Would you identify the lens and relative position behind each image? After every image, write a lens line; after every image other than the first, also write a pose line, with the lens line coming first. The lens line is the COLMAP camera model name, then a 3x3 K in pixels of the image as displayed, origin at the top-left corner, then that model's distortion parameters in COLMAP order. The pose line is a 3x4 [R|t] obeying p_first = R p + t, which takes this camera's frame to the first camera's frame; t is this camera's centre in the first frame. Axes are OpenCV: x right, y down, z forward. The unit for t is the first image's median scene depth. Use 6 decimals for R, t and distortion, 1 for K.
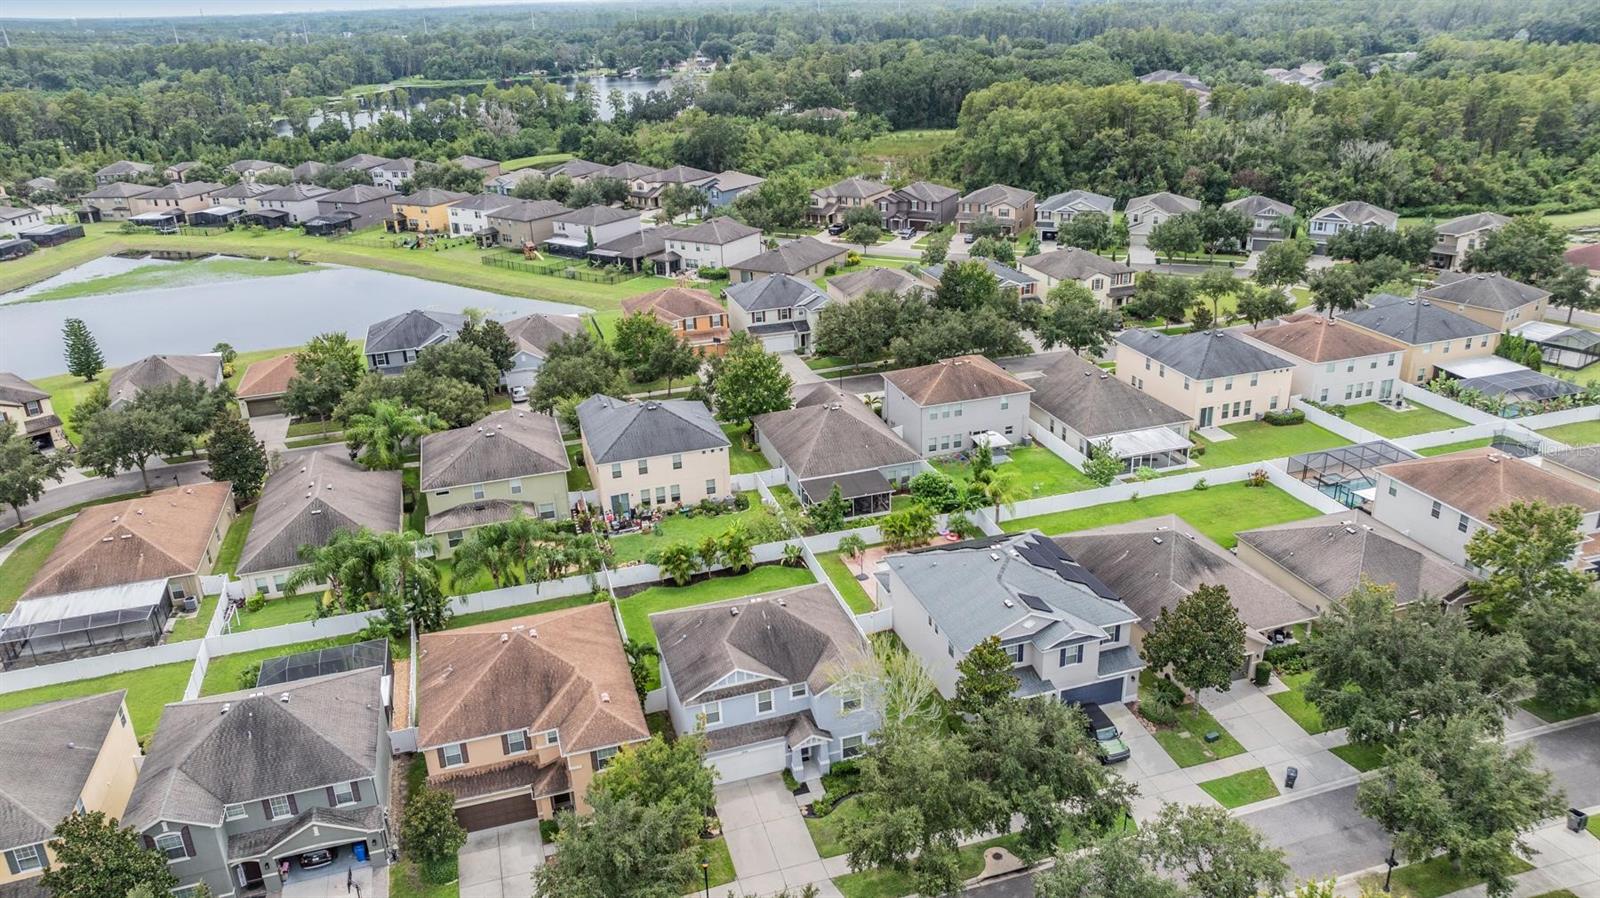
lens RADIAL K [[1140.3, 0, 804.8], [0, 1140.3, 445.9], [0, 0, 1]] dist [-0.015173, -0.010709]
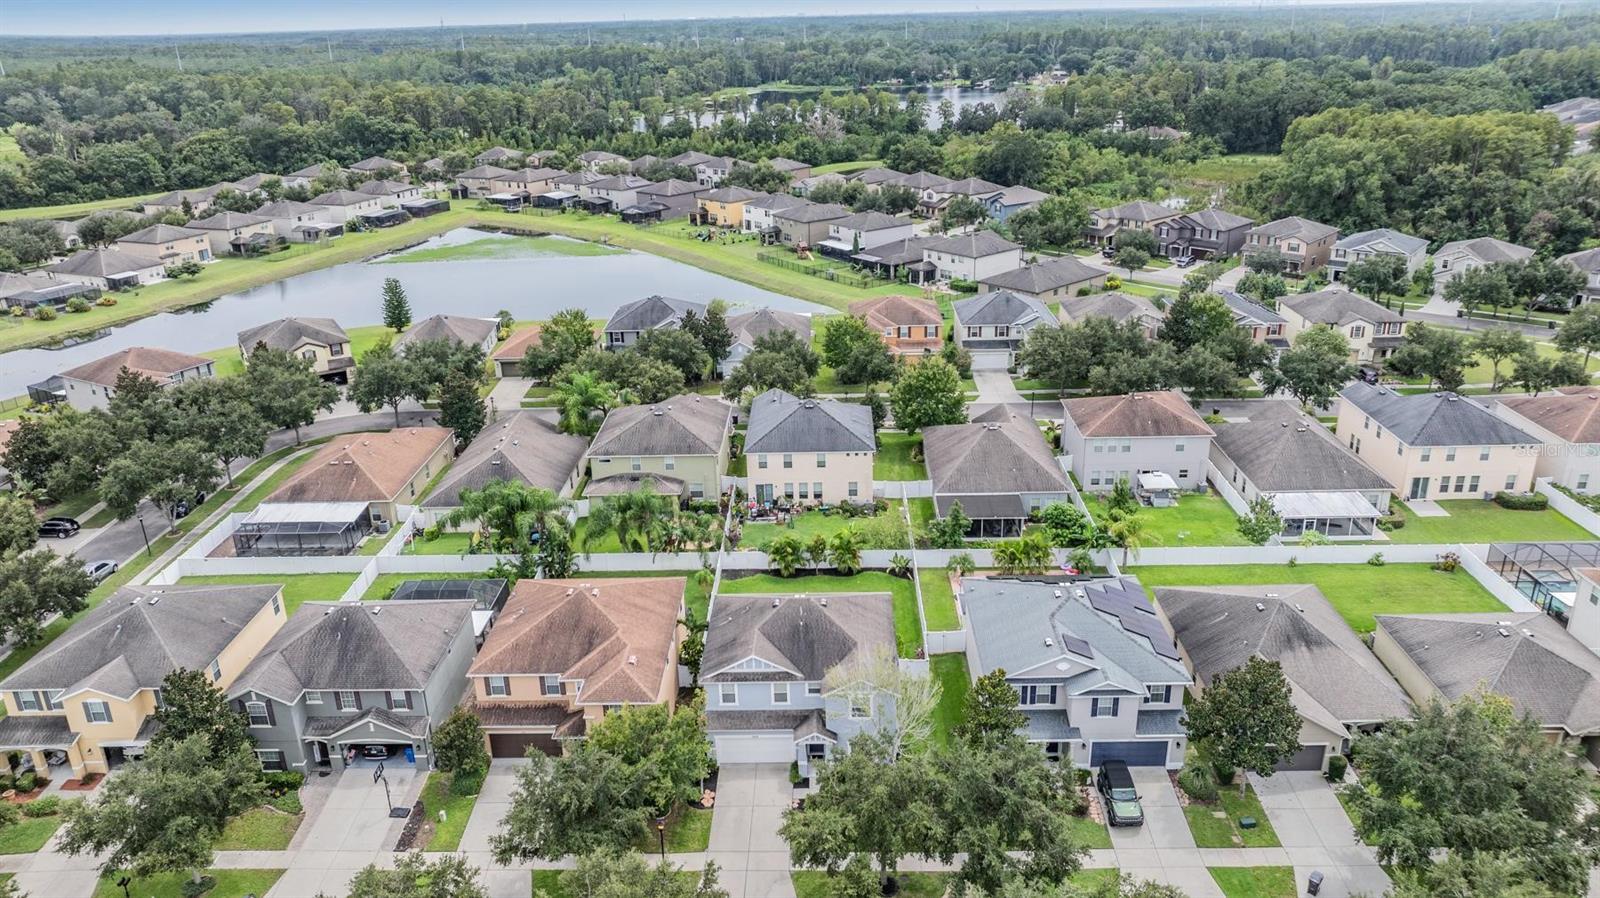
lens RADIAL K [[1140.3, 0, 804.8], [0, 1140.3, 445.9], [0, 0, 1]] dist [-0.015173, -0.010709]
pose [[0.947407, 0.122633, -0.295604, 0.157714], [-0.125105, 0.992087, 0.010614, -0.007411], [0.294567, 0.026925, 0.955251, 0.005048]]
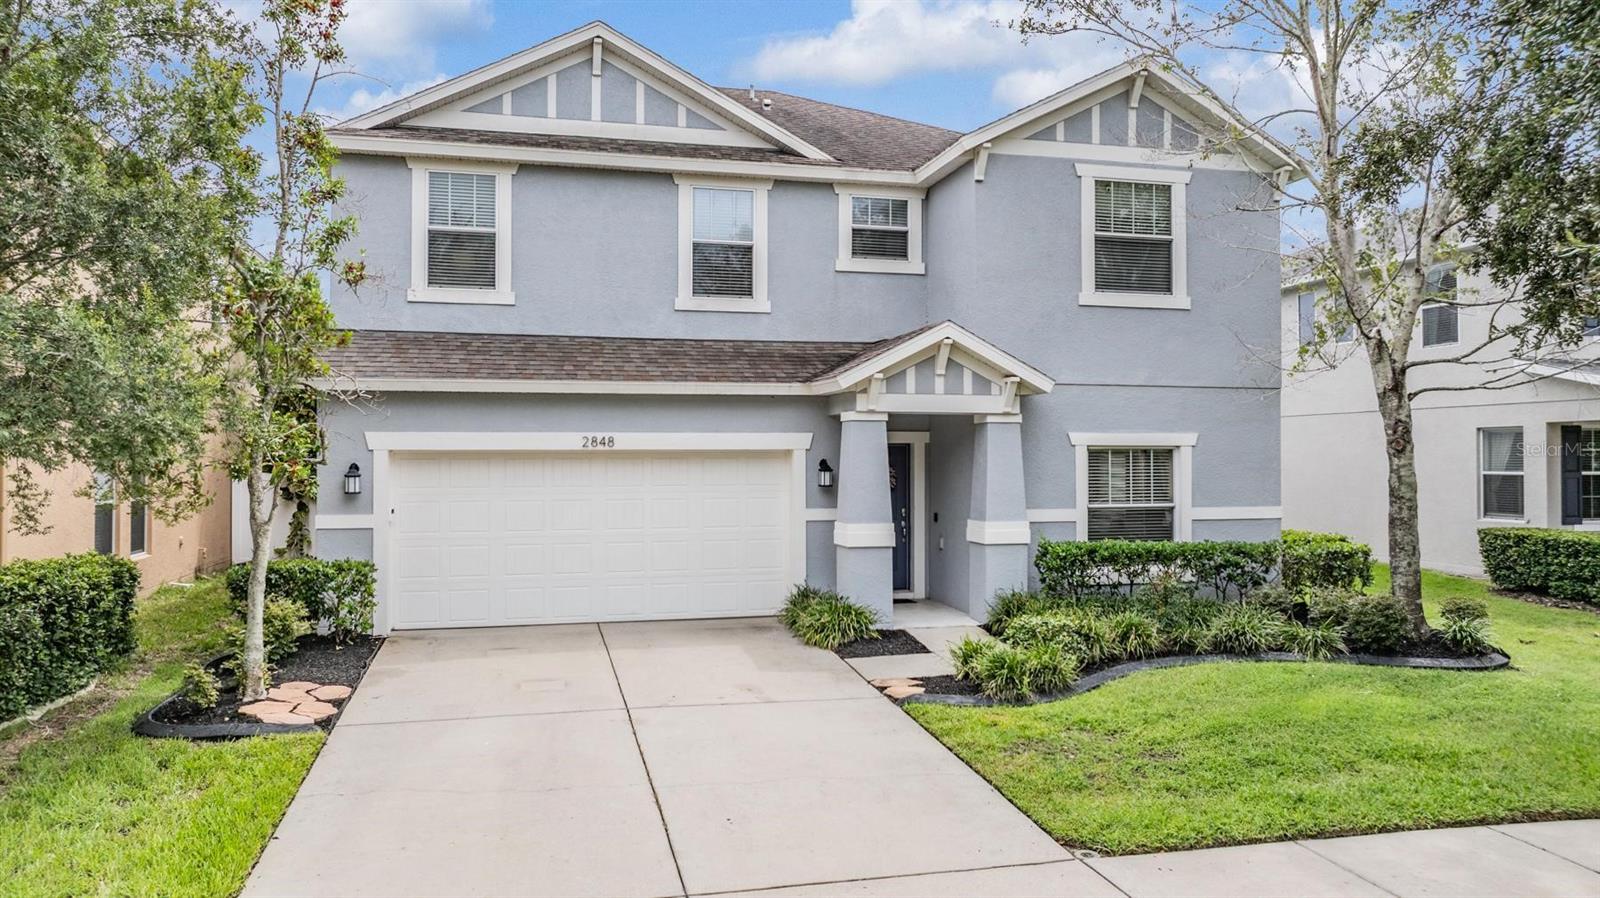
lens RADIAL K [[1140.3, 0, 804.8], [0, 1140.3, 445.9], [0, 0, 1]] dist [-0.015173, -0.010709]
pose [[0.998038, 0.029677, -0.055140, -0.003761], [-0.049239, 0.915958, -0.398242, 0.204771], [0.038687, 0.400175, 0.915622, 0.485860]]
